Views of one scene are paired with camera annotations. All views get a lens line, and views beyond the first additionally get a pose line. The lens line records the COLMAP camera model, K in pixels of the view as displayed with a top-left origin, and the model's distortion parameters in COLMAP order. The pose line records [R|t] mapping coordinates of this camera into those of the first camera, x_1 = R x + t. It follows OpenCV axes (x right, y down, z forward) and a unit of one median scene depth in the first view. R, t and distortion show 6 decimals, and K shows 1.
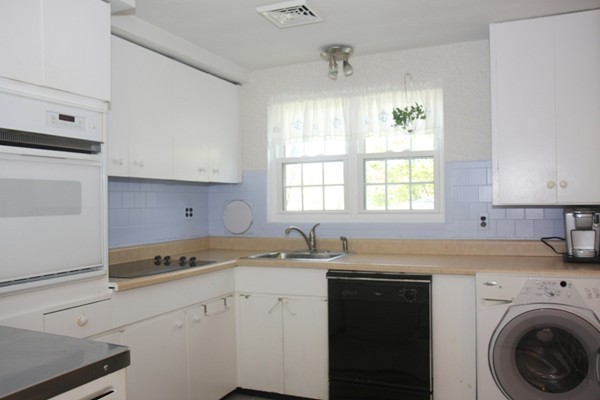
lens RADIAL K [[502.7, 0, 300.0], [0, 502.7, 200.0], [0, 0, 1]] dist [-0.111070, 0.151006]
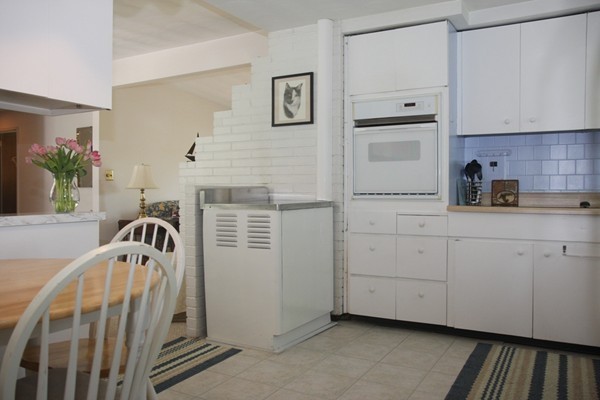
lens RADIAL K [[502.7, 0, 300.0], [0, 502.7, 200.0], [0, 0, 1]] dist [-0.111070, 0.151006]
pose [[-0.107535, 0.022351, -0.993950, 0.802589], [0.005553, 0.999745, 0.021880, 0.078208], [0.994186, -0.003166, -0.107632, 0.484383]]
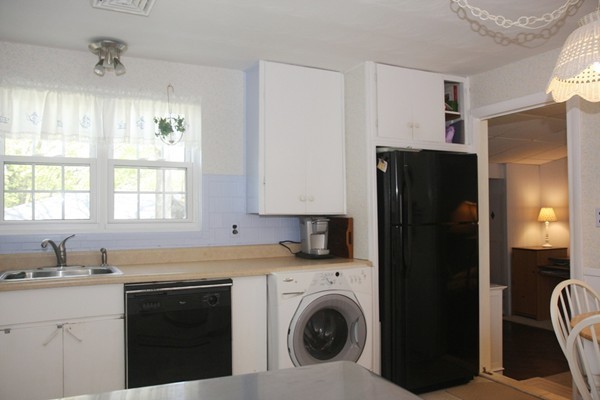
lens RADIAL K [[502.7, 0, 300.0], [0, 502.7, 200.0], [0, 0, 1]] dist [-0.111070, 0.151006]
pose [[0.634394, 0.027633, 0.772516, -0.395054], [-0.009129, 0.999559, -0.028257, 0.006962], [-0.772956, 0.010874, 0.634366, 0.152332]]
